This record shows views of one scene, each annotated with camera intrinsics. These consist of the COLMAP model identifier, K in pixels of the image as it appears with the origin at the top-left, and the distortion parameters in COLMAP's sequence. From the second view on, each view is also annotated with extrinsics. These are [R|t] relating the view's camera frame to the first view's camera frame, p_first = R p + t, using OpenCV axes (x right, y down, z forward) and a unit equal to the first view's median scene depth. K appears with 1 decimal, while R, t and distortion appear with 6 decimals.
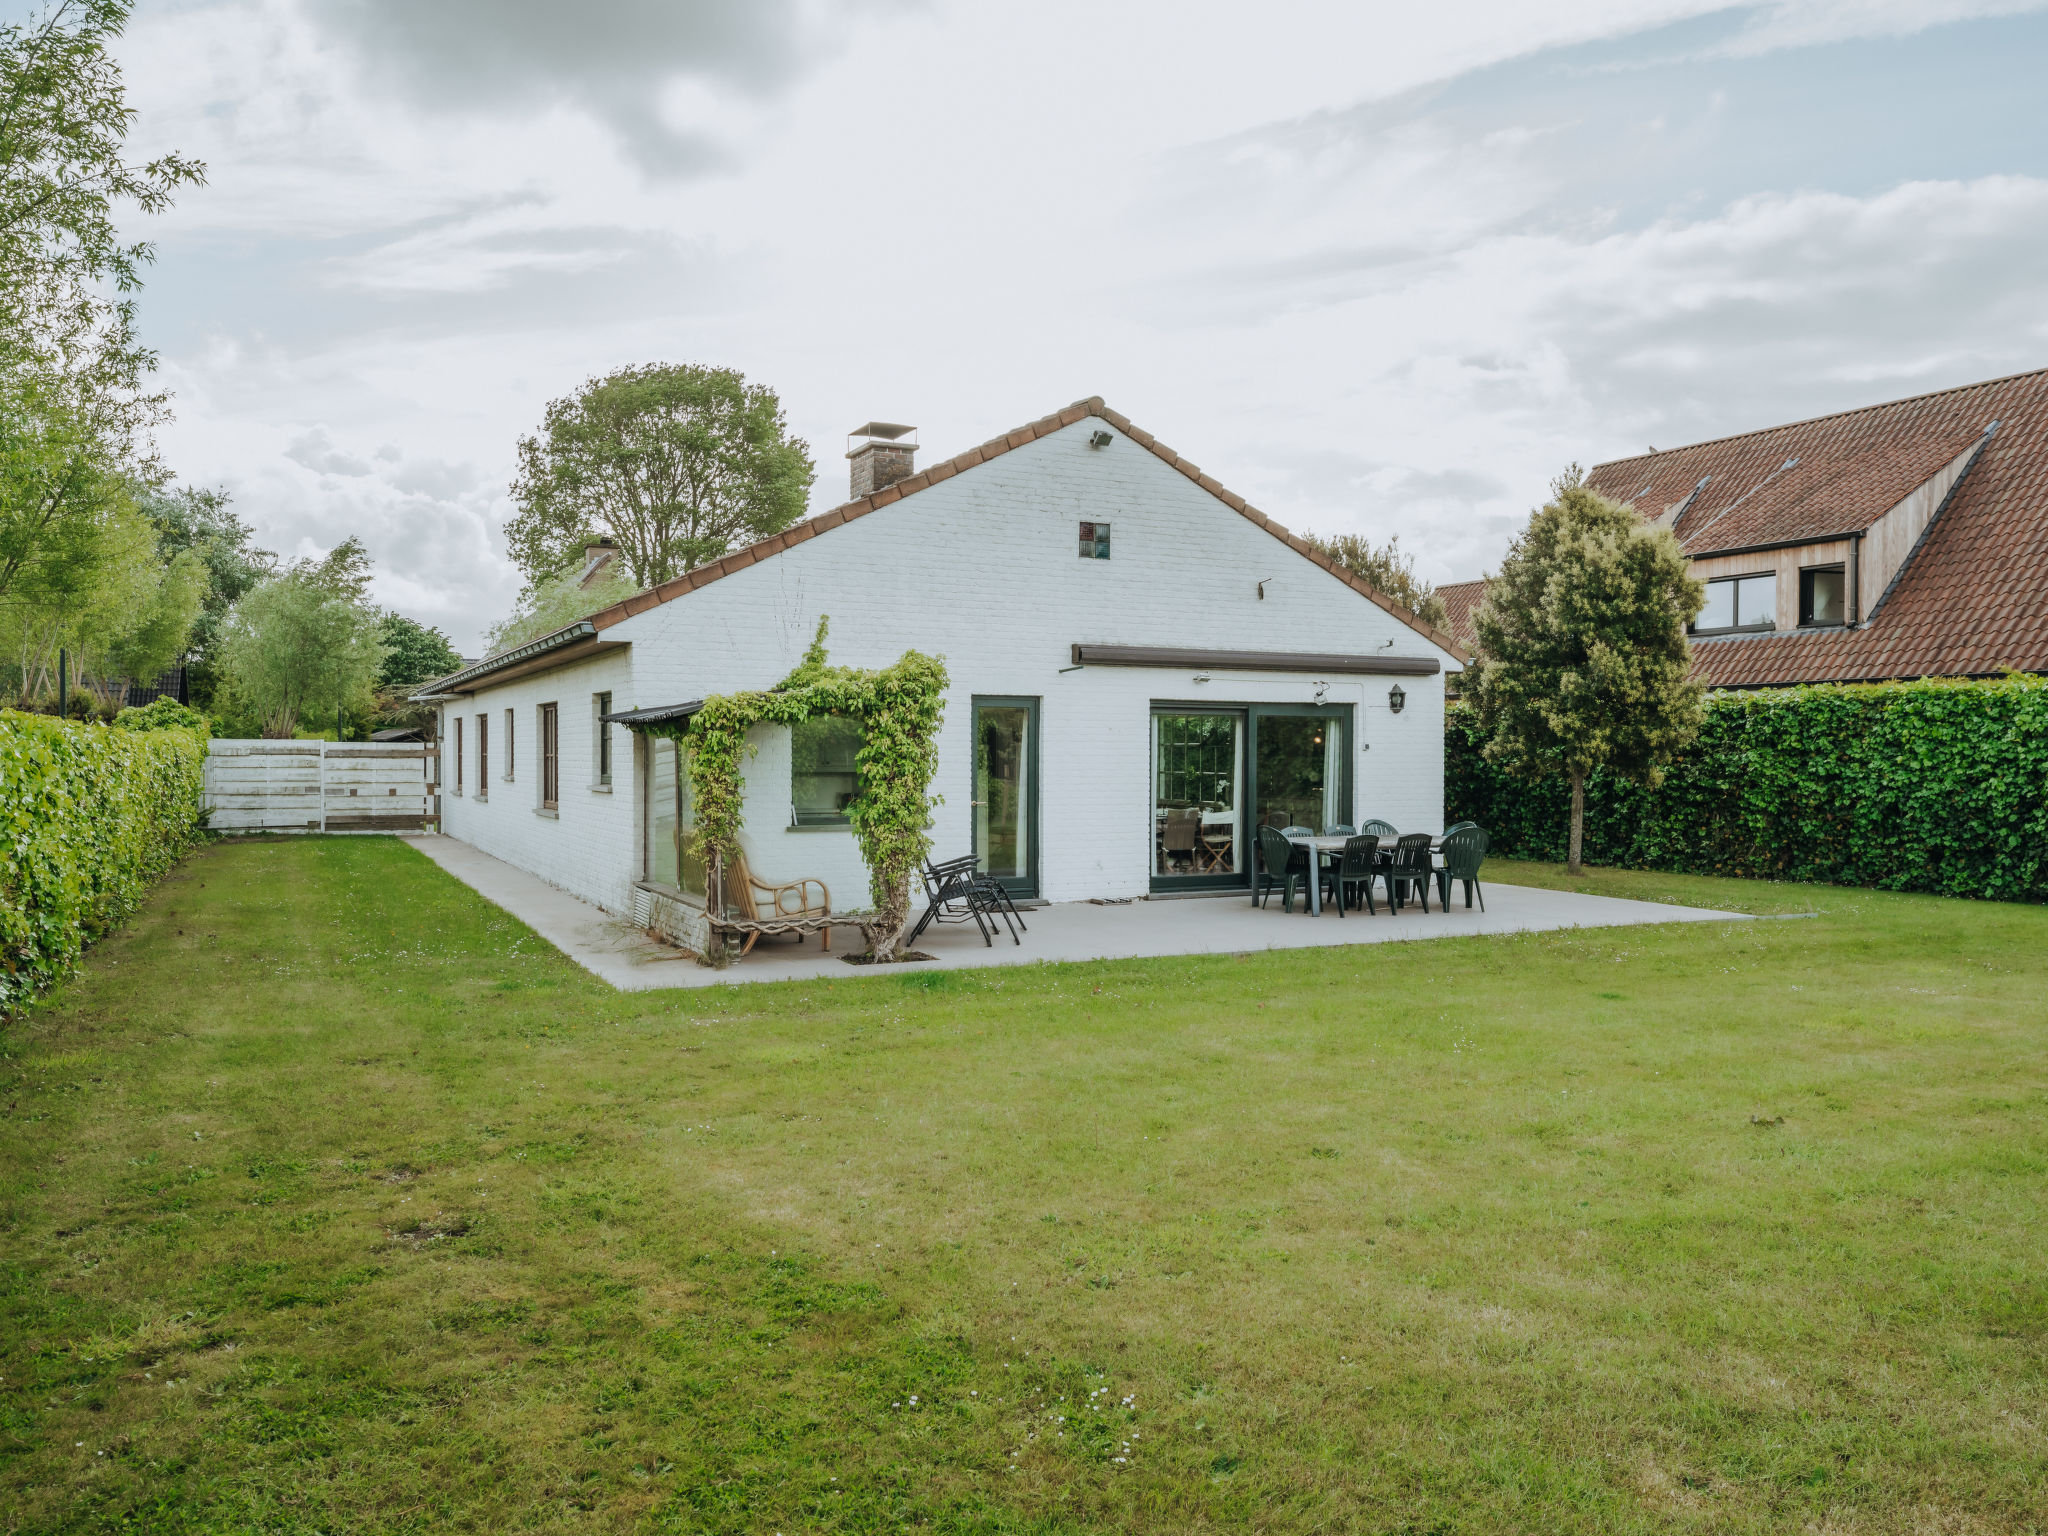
lens RADIAL K [[1454.7, 0, 1028.9], [0, 1454.7, 766.4], [0, 0, 1]] dist [0.023608, -0.004020]
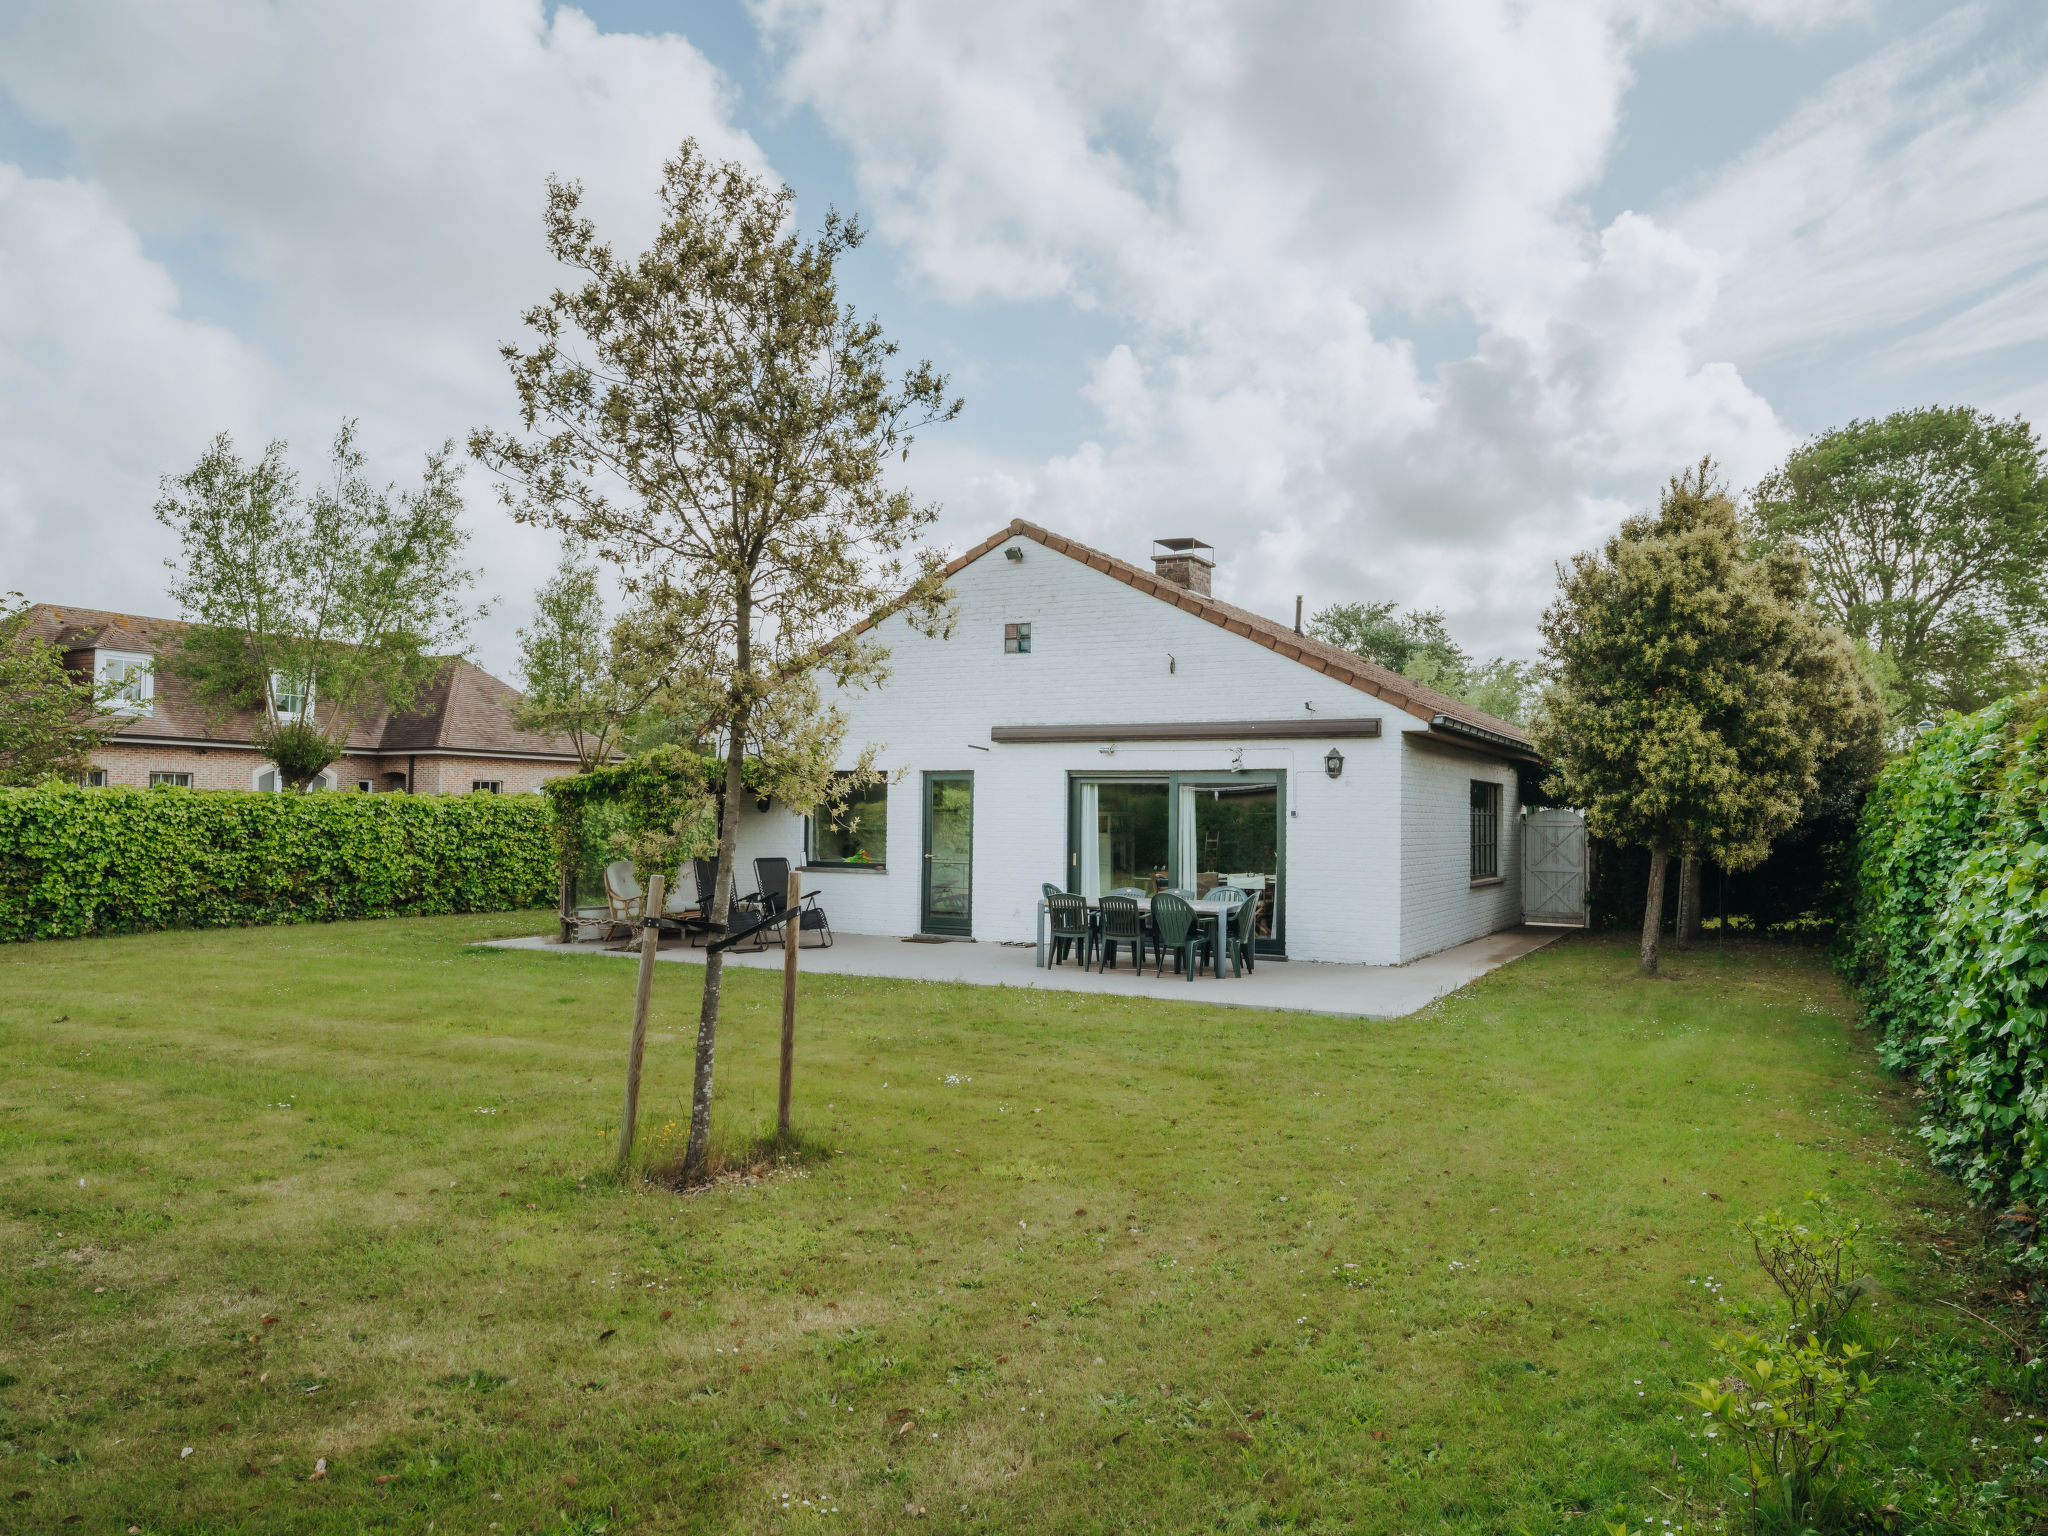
lens RADIAL K [[1340.0, 0, 1024.0], [0, 1340.0, 774.0], [0, 0, 1]] dist [0.003288, 0.000372]
pose [[0.602578, -0.020073, -0.797808, 1.094655], [-0.018070, 0.999084, -0.038785, -0.002605], [0.797856, 0.037788, 0.601663, 0.416469]]
